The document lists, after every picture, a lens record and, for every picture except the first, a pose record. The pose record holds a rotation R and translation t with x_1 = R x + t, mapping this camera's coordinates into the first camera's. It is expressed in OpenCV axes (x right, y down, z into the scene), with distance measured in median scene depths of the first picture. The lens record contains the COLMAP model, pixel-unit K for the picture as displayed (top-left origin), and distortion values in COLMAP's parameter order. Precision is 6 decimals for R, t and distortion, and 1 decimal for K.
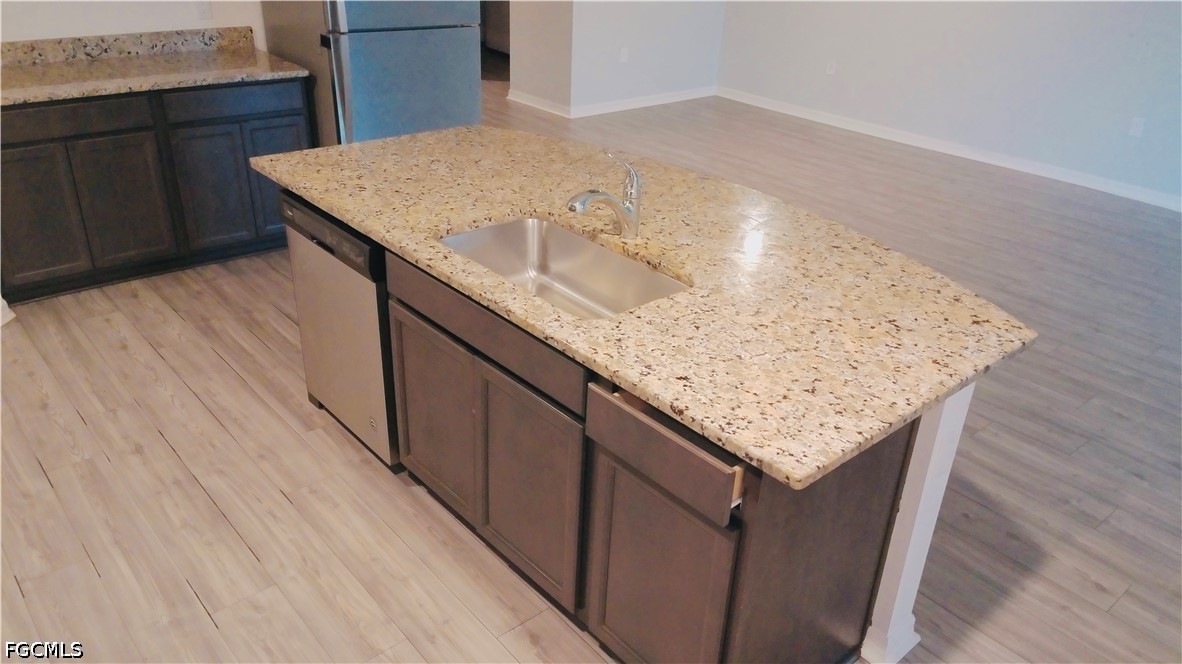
lens RADIAL K [[877.3, 0, 585.5], [0, 877.3, 340.5], [0, 0, 1]] dist [0.118726, -0.129358]
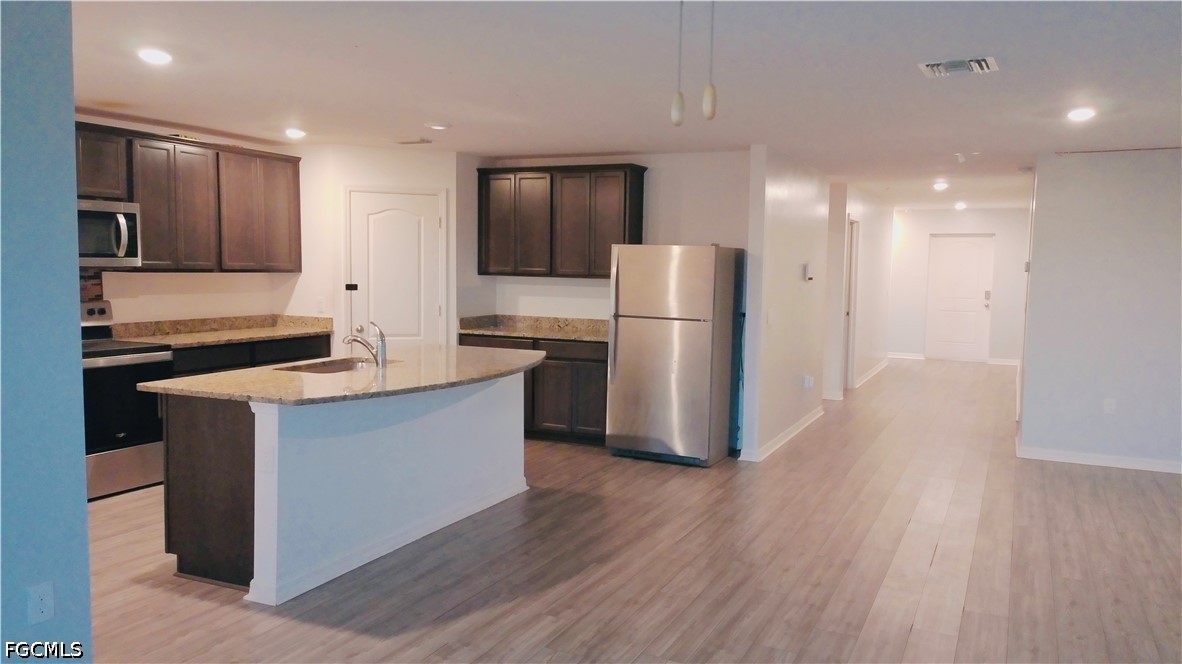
lens RADIAL K [[877.3, 0, 606.7], [0, 877.3, 330.1], [0, 0, 1]] dist [0.118726, -0.129358]
pose [[0.413608, 0.031541, -0.909908, 1.738844], [-0.422313, 0.892029, -0.161046, -0.080251], [0.806585, 0.450876, 0.382271, 0.553193]]
